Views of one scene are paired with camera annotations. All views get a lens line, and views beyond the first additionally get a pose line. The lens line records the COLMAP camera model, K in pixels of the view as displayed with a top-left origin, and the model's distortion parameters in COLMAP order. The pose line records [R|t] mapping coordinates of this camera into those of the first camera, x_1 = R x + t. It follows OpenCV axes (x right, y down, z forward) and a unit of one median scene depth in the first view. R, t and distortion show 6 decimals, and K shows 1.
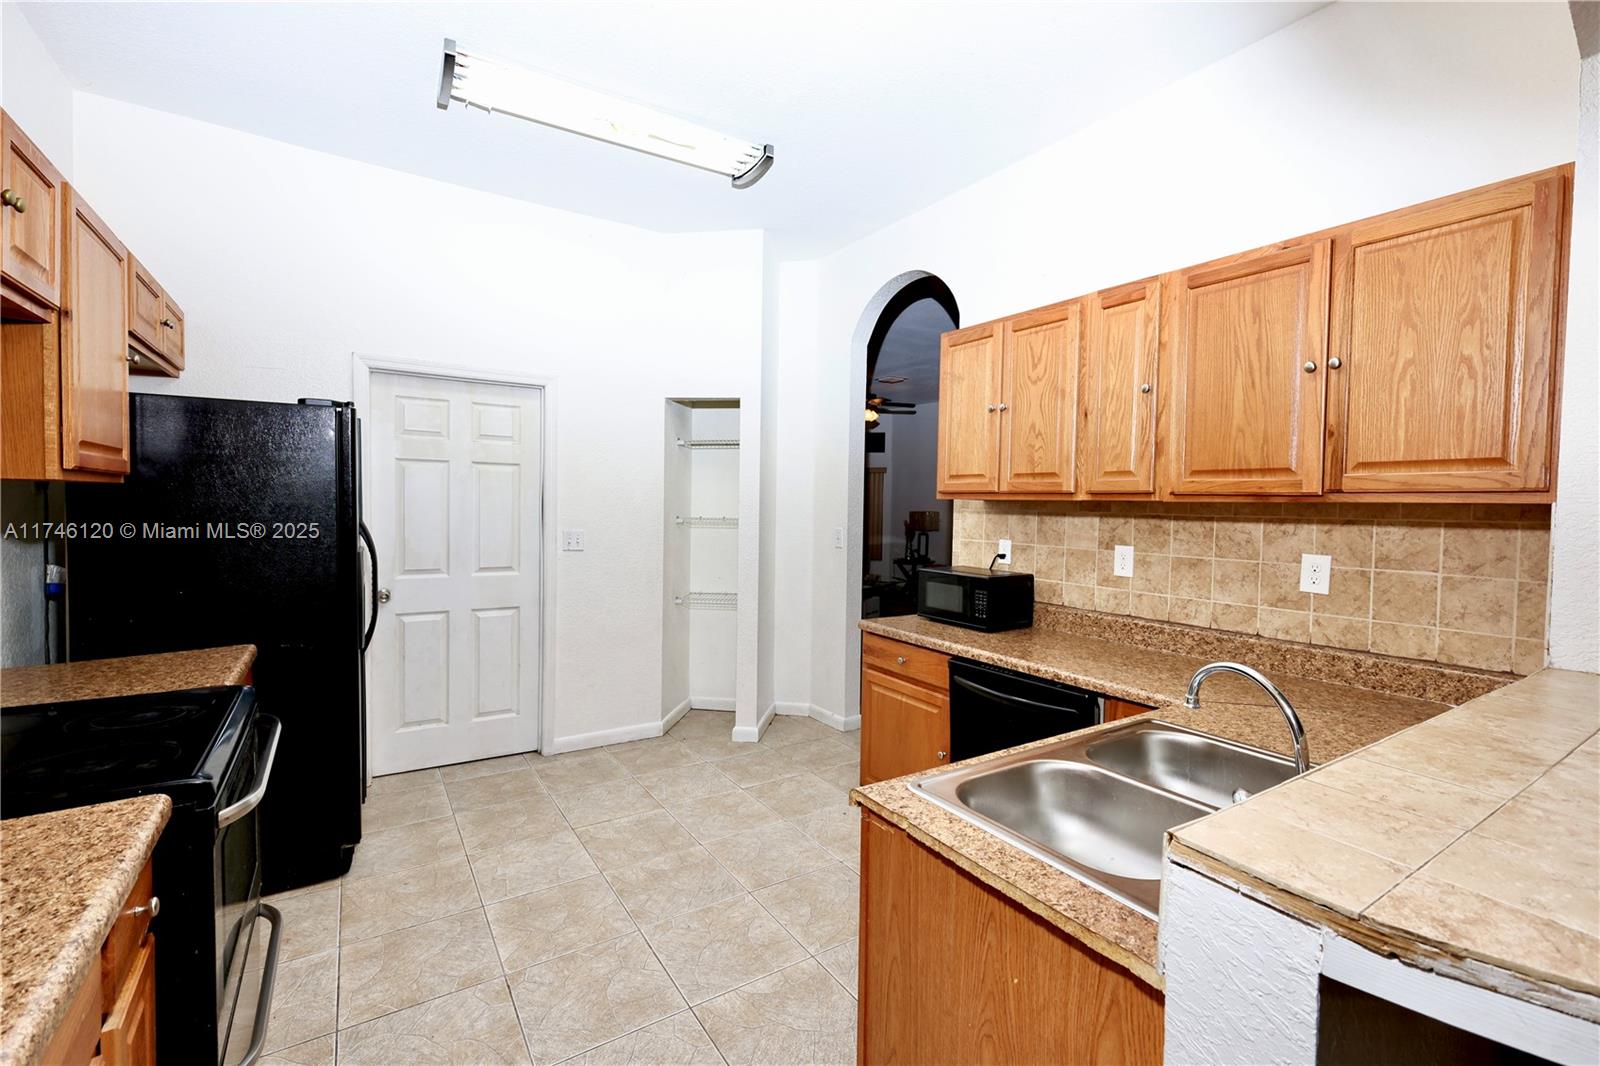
lens RADIAL K [[695.4, 0, 801.1], [0, 695.4, 531.2], [0, 0, 1]] dist [-0.000216, -0.000140]
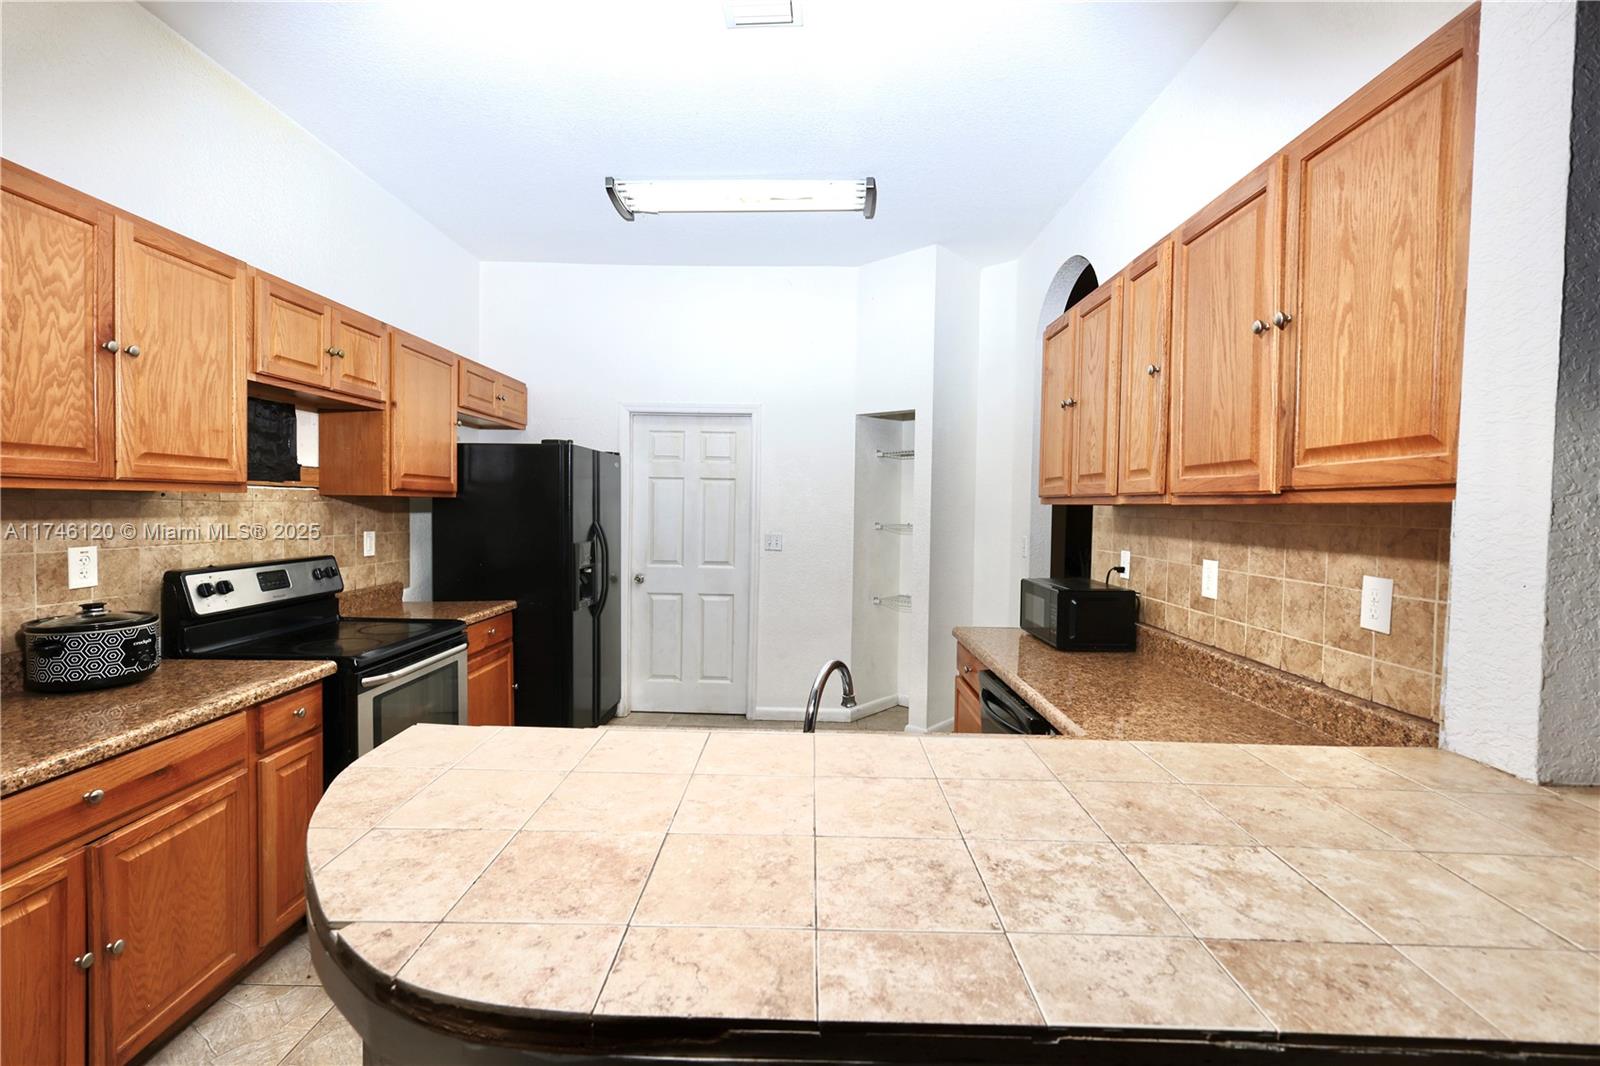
lens RADIAL K [[695.4, 0, 797.2], [0, 695.4, 530.8], [0, 0, 1]] dist [-0.000216, -0.000140]
pose [[0.828951, 0.014807, -0.559125, 0.602858], [-0.023343, 0.999694, -0.008134, 0.005117], [0.558834, 0.019794, 0.829043, 0.065964]]
